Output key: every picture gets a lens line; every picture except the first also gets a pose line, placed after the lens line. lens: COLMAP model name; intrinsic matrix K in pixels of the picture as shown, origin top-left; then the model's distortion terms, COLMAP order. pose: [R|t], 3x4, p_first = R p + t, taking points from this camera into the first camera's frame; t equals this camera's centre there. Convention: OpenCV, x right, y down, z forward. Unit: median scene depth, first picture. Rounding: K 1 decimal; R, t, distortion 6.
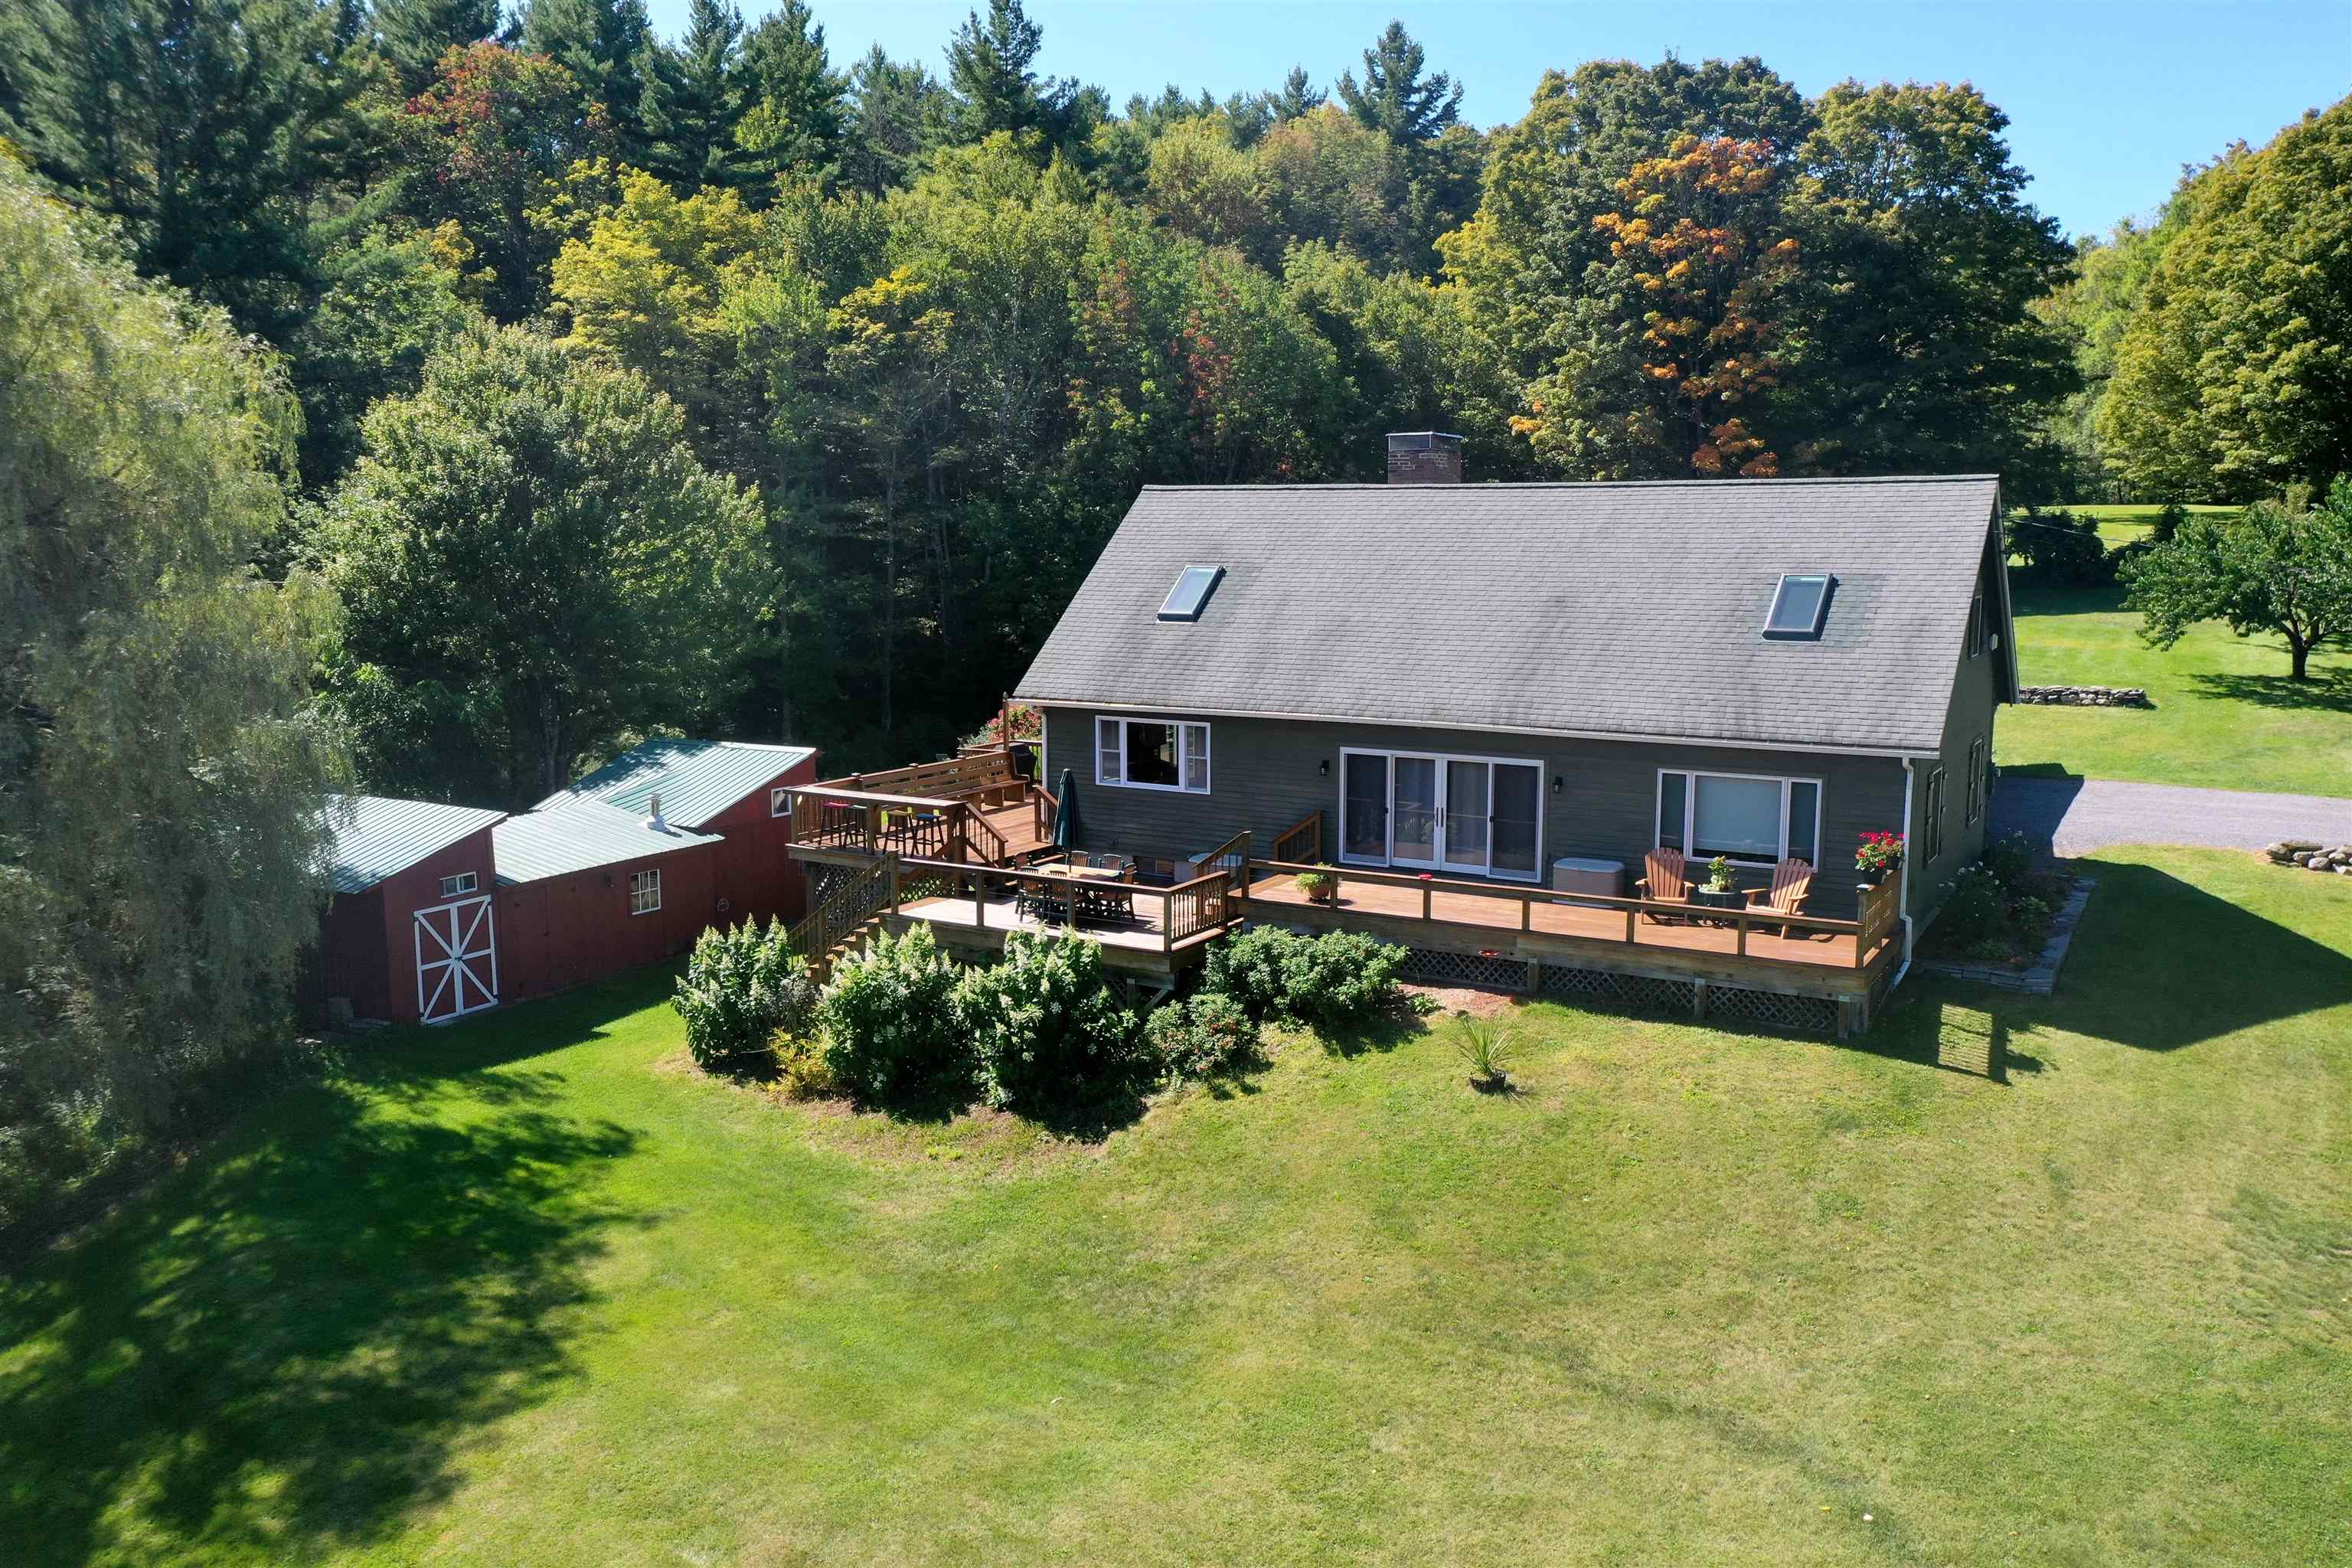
lens RADIAL K [[1863.5, 0, 1179.1], [0, 1863.5, 785.8], [0, 0, 1]] dist [0.022262, -0.020148]
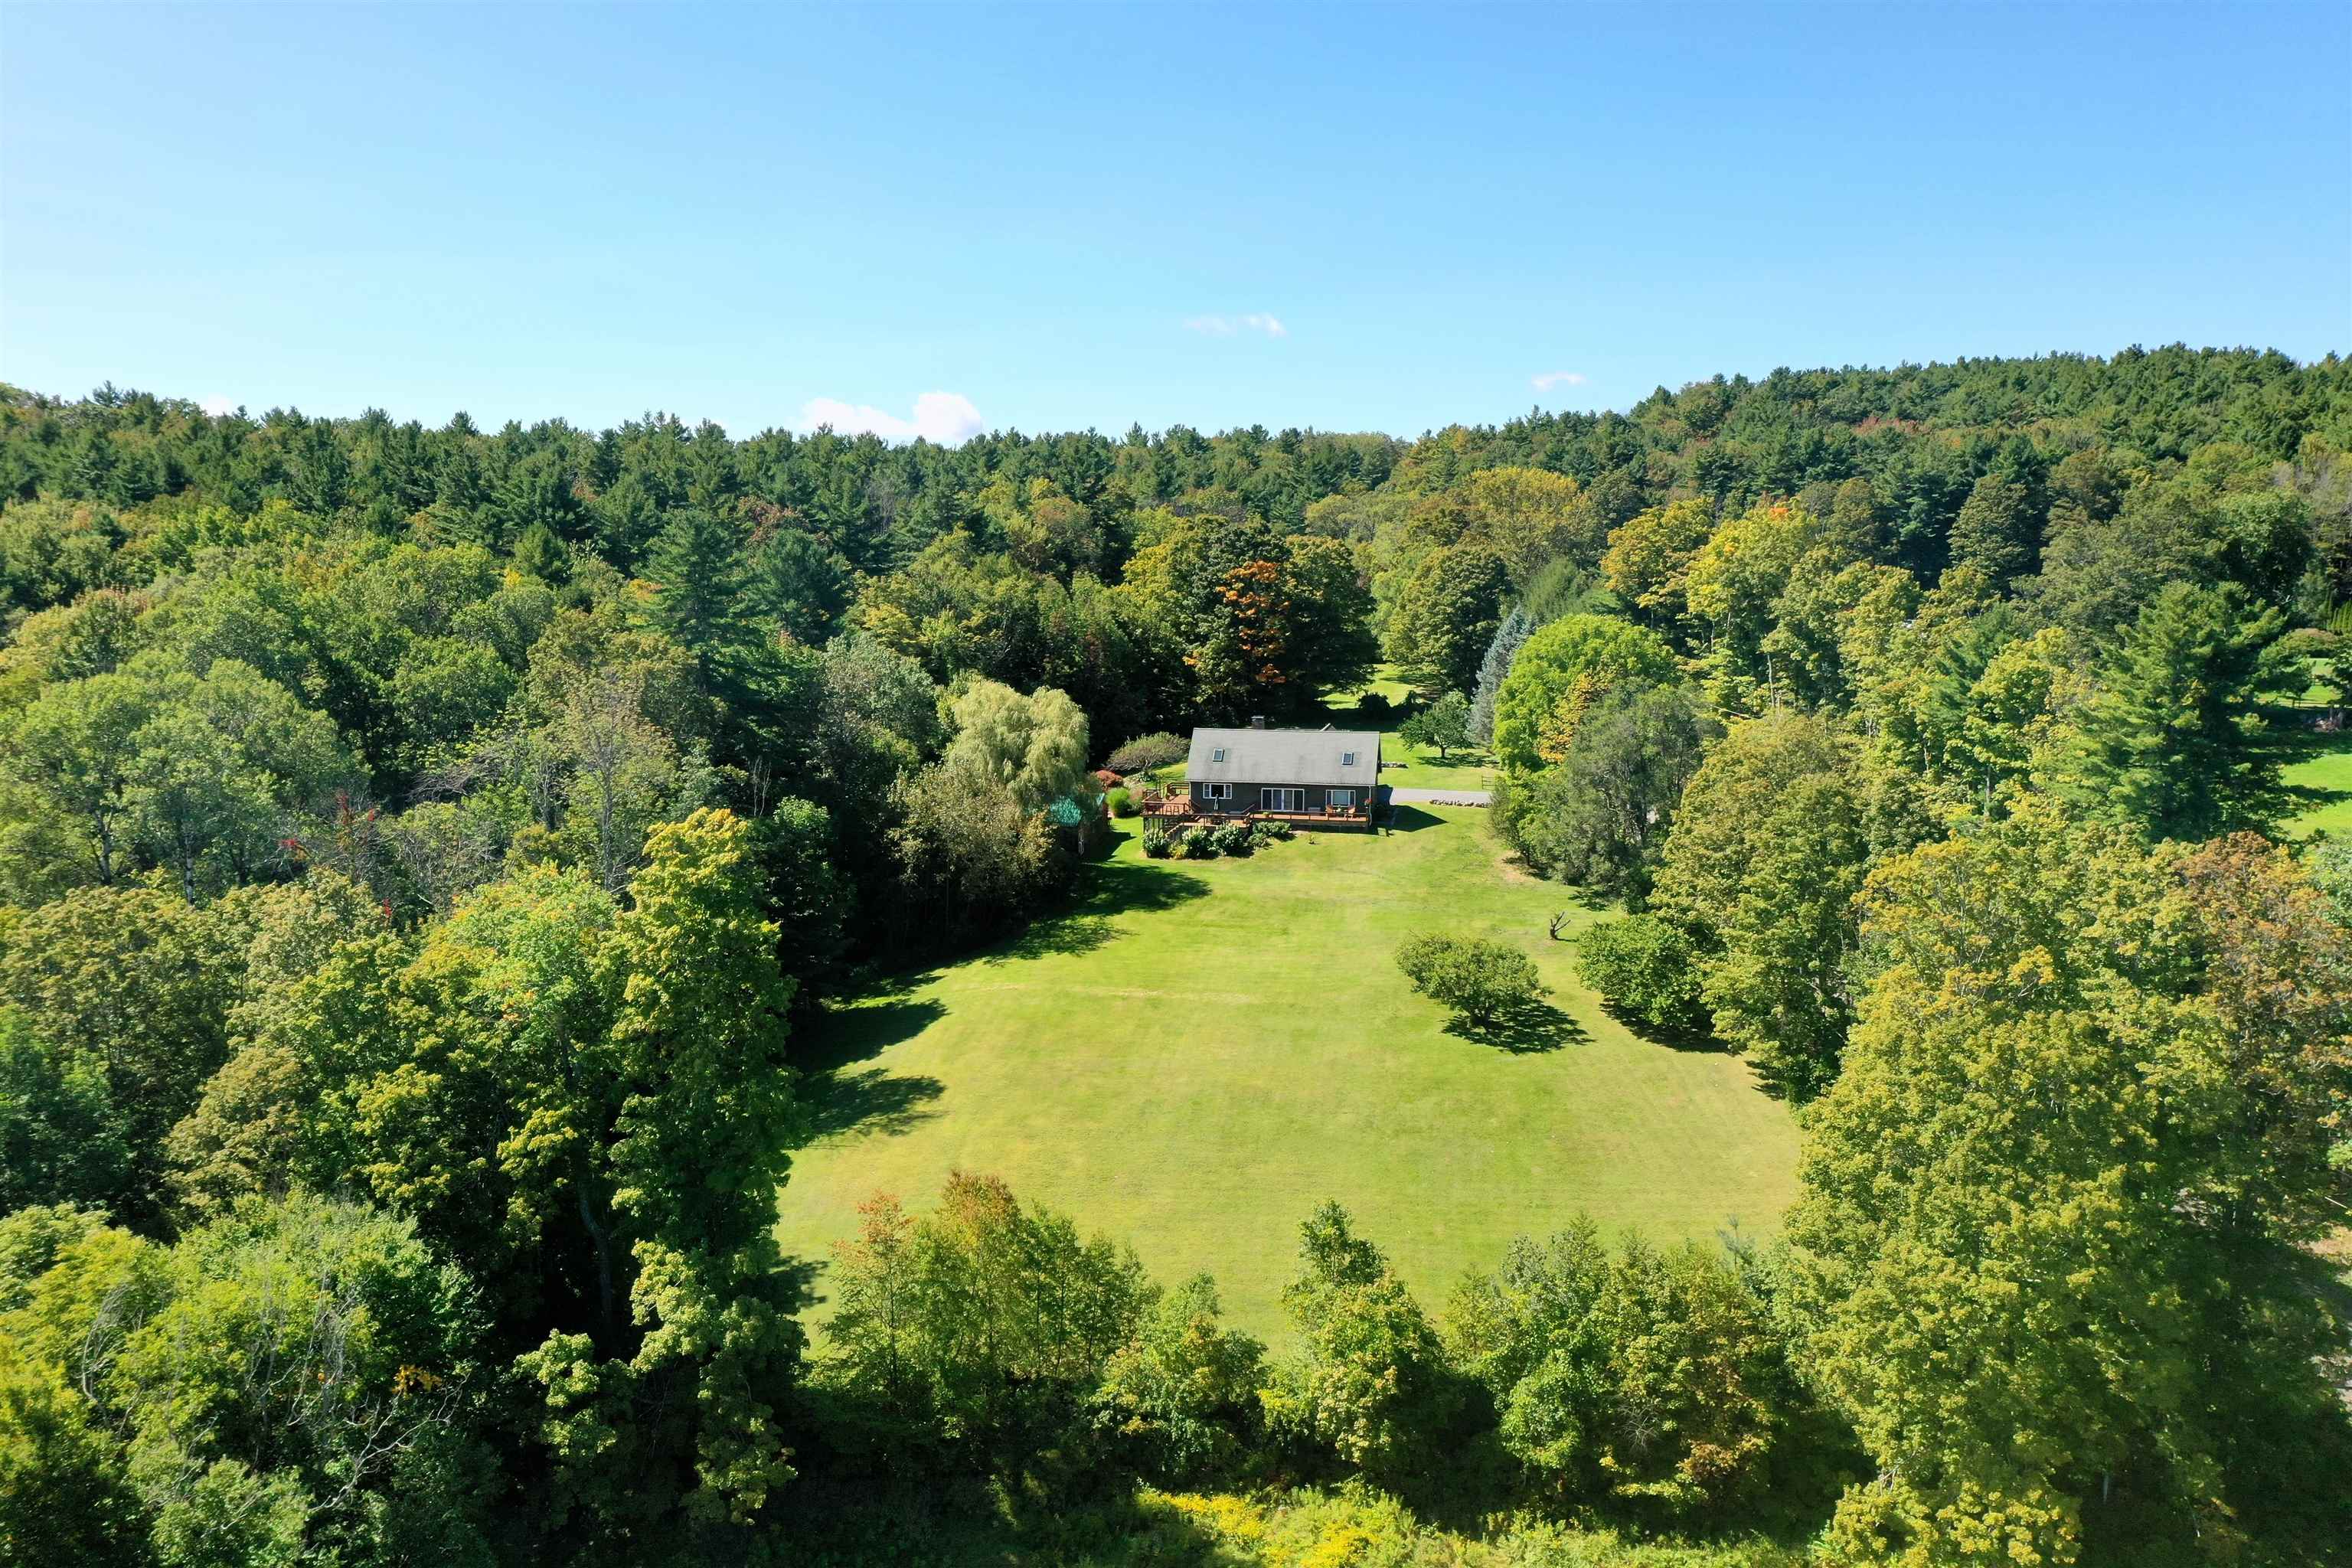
lens RADIAL K [[1863.5, 0, 1175.2], [0, 1863.5, 783.6], [0, 0, 1]] dist [0.022262, -0.020148]
pose [[0.937757, -0.038973, 0.345099, -1.928770], [0.044231, 0.998994, -0.007372, -0.006230], [-0.344465, 0.022177, 0.938537, -3.746985]]
